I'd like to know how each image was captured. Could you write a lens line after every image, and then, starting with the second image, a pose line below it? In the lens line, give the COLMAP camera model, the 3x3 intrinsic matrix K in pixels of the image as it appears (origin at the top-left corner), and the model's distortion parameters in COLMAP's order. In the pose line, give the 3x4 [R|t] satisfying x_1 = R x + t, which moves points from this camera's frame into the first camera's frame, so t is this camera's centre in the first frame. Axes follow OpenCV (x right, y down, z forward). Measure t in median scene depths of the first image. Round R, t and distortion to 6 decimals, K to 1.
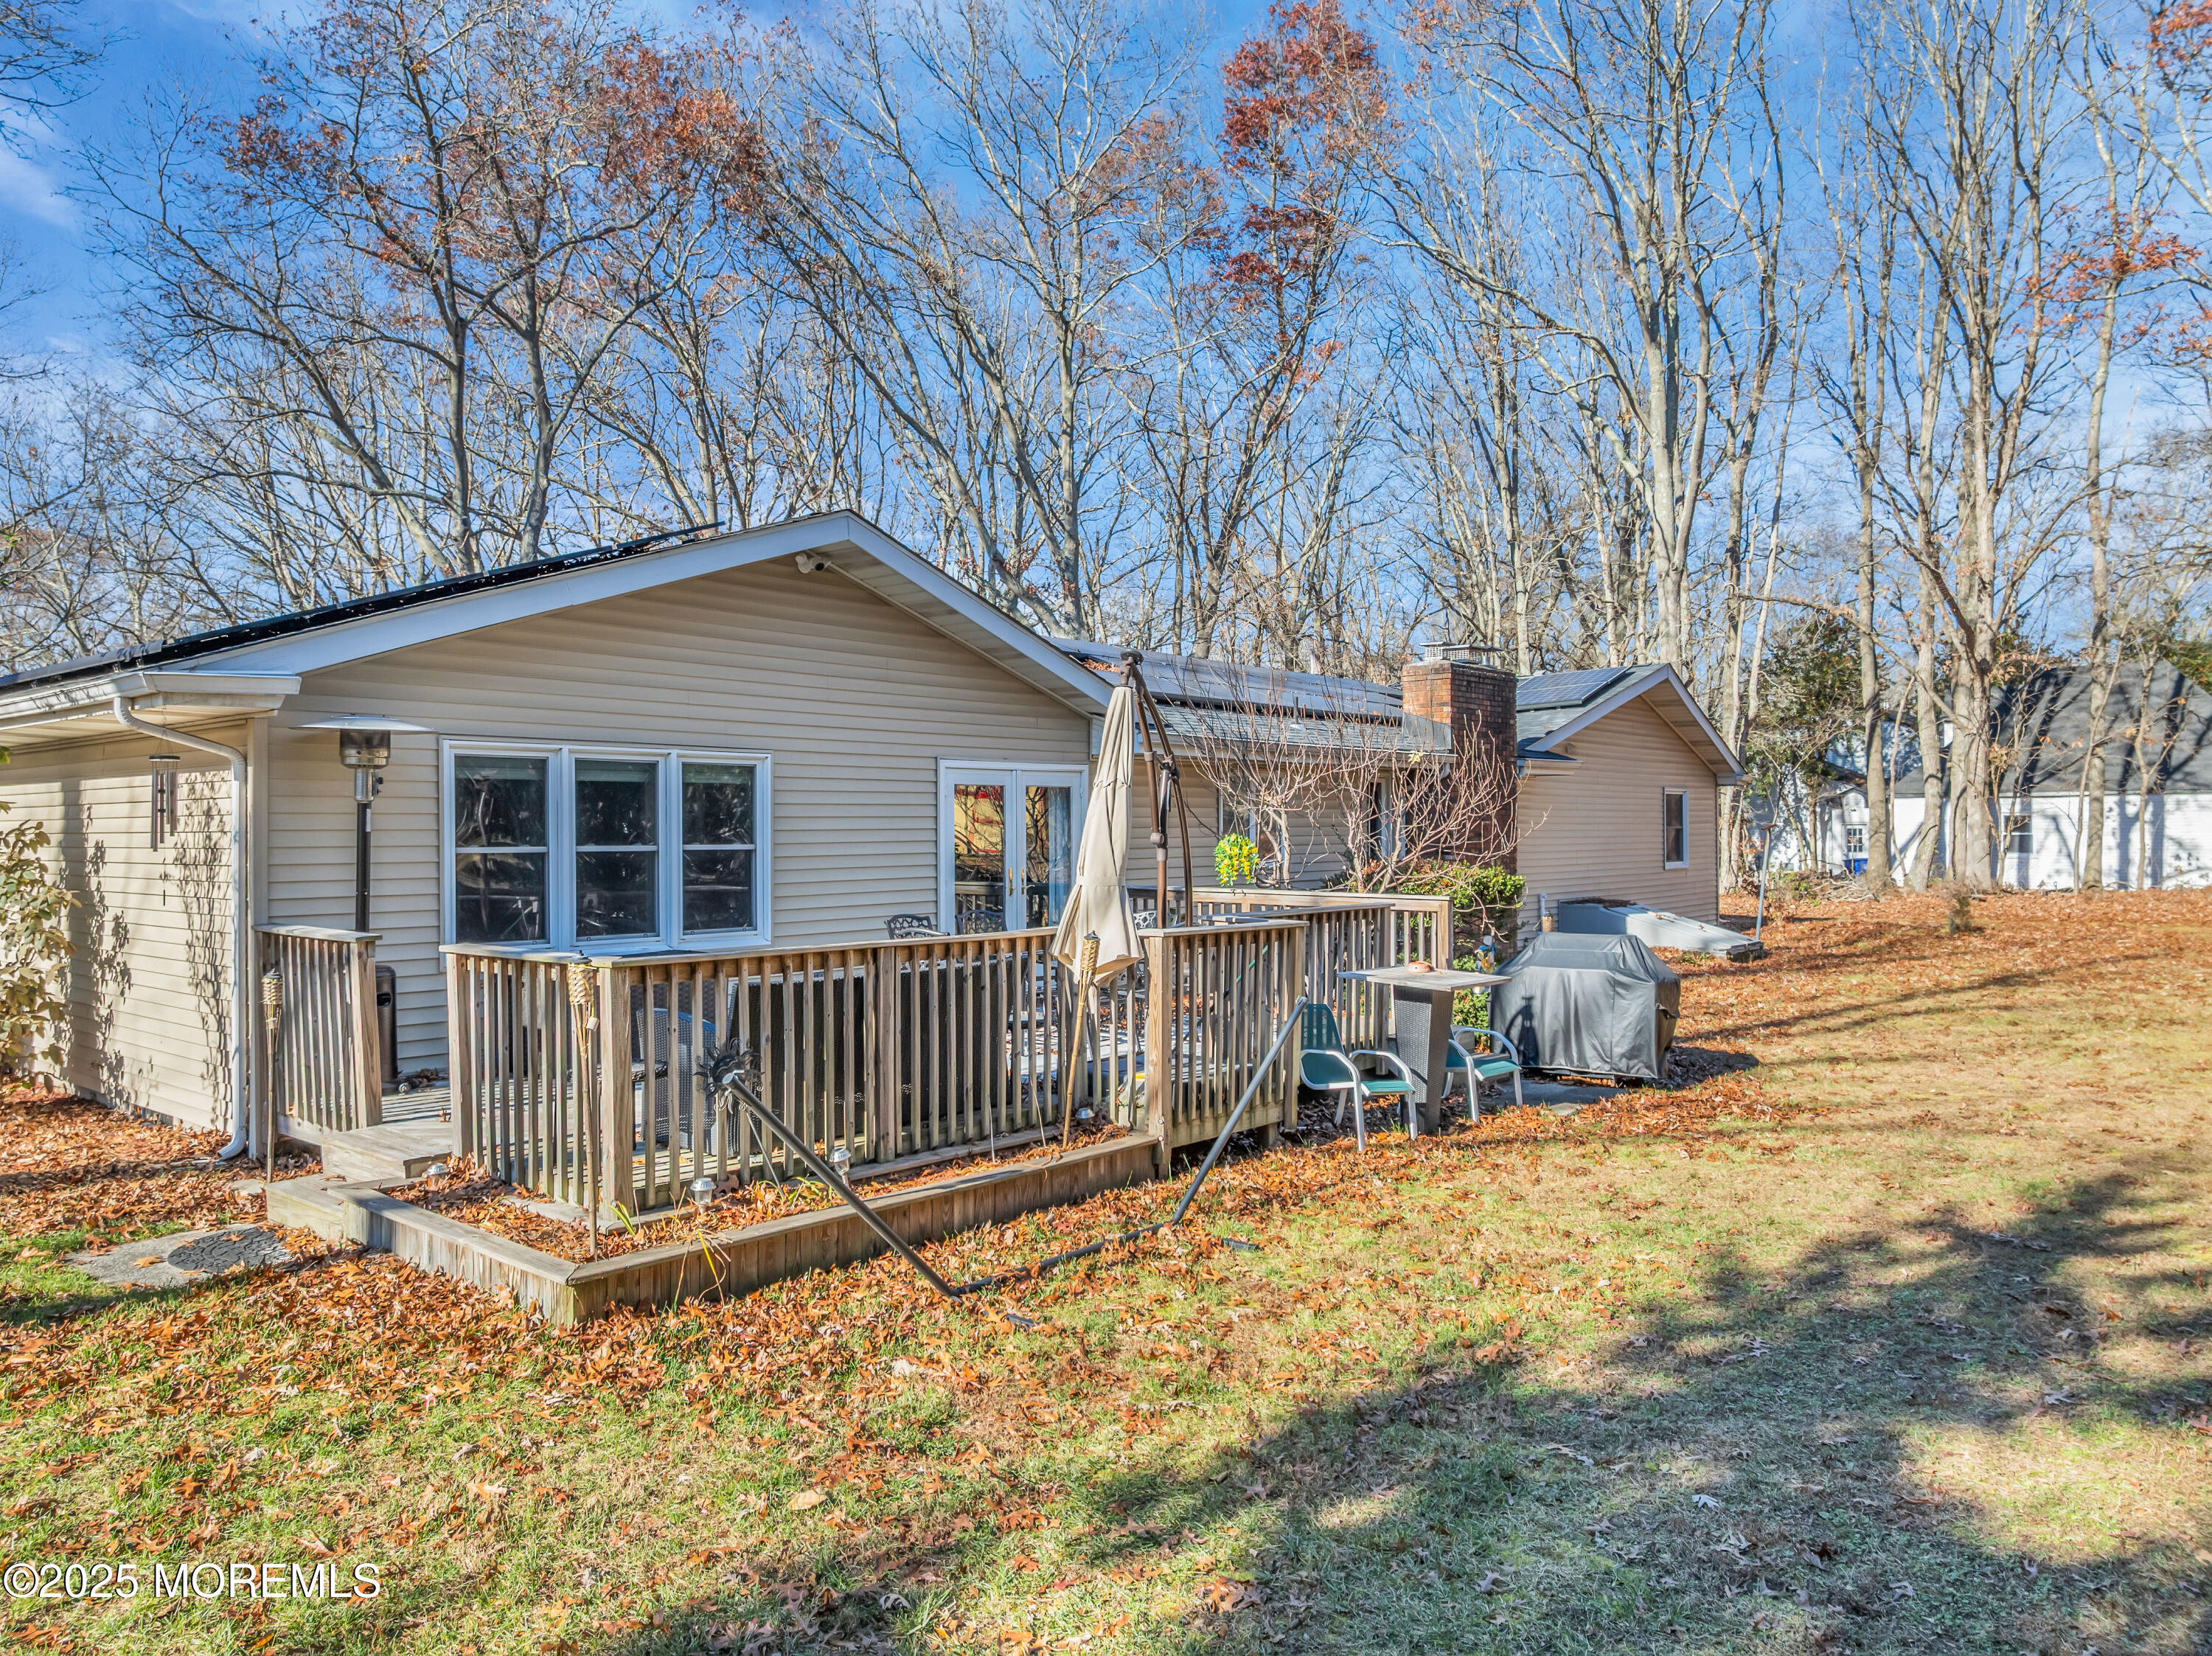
lens RADIAL K [[1563.0, 0, 1106.0], [0, 1563.0, 828.0], [0, 0, 1]] dist [-0.041125, 0.003080]
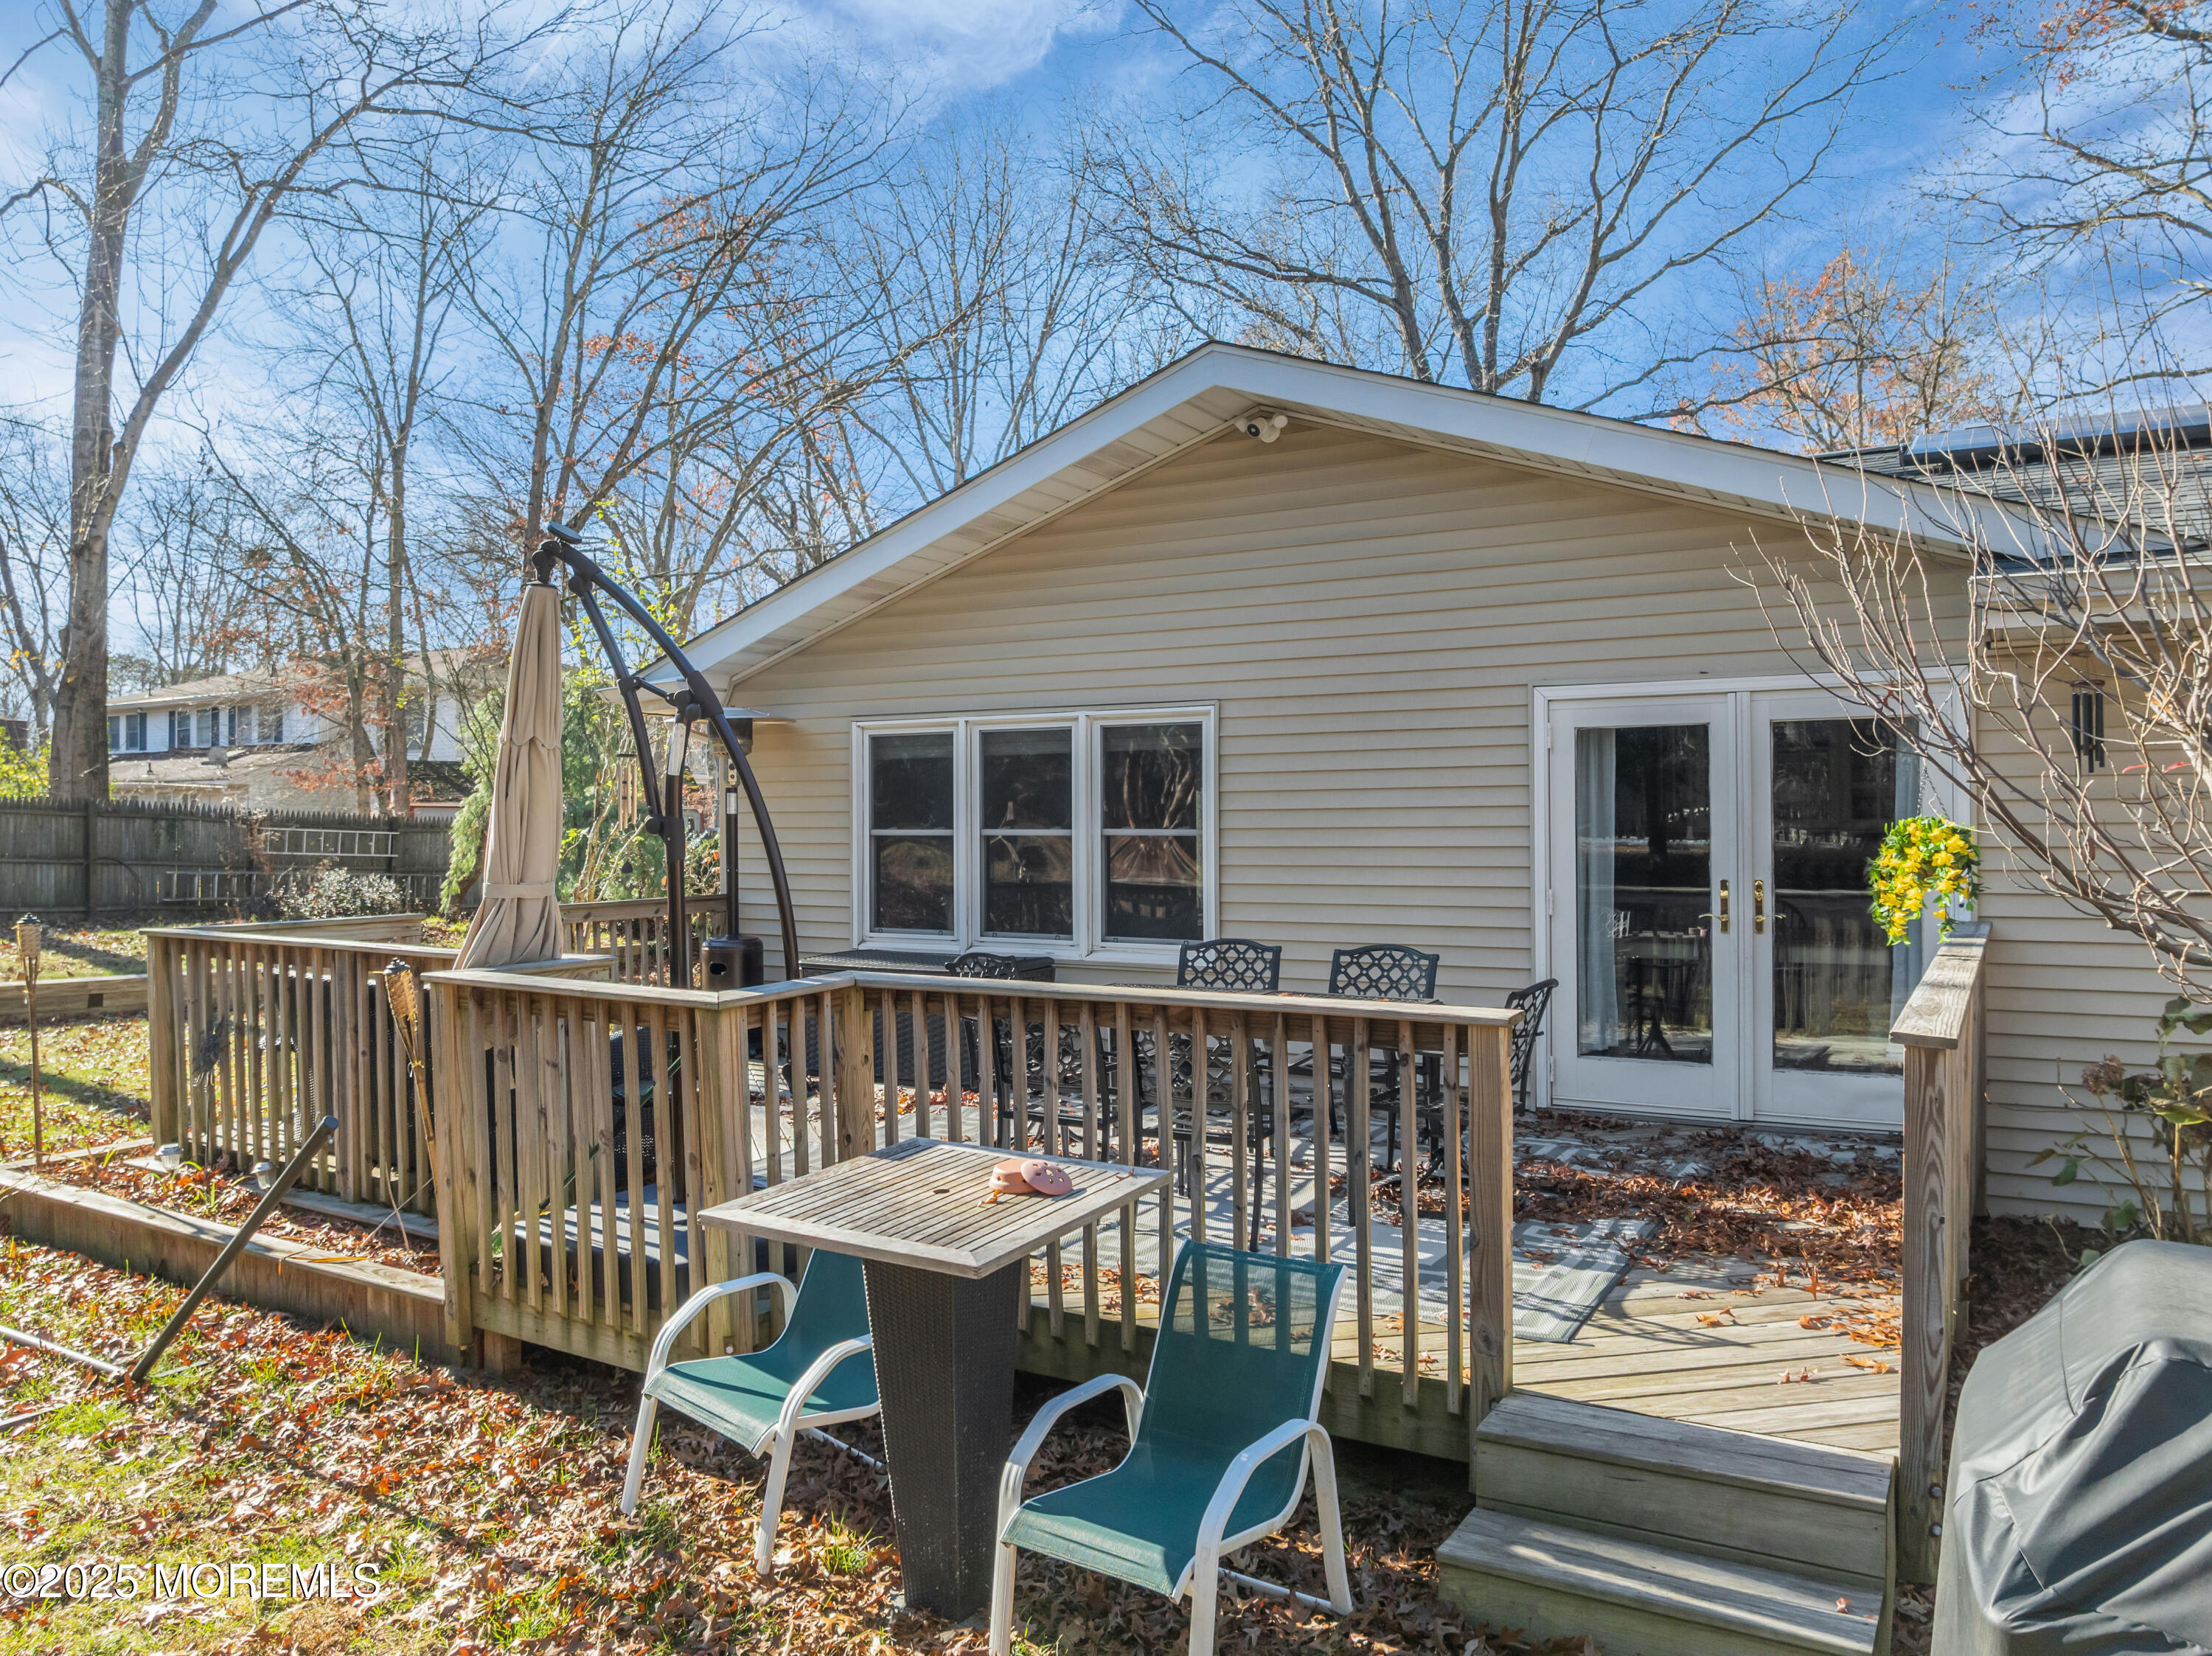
lens RADIAL K [[1563.0, 0, 1106.0], [0, 1563.0, 828.0], [0, 0, 1]] dist [-0.041125, 0.003080]
pose [[0.205153, 0.001397, -0.978729, 0.538972], [0.004895, 0.999985, 0.002453, 0.008423], [0.978718, -0.005295, 0.205143, 0.887924]]
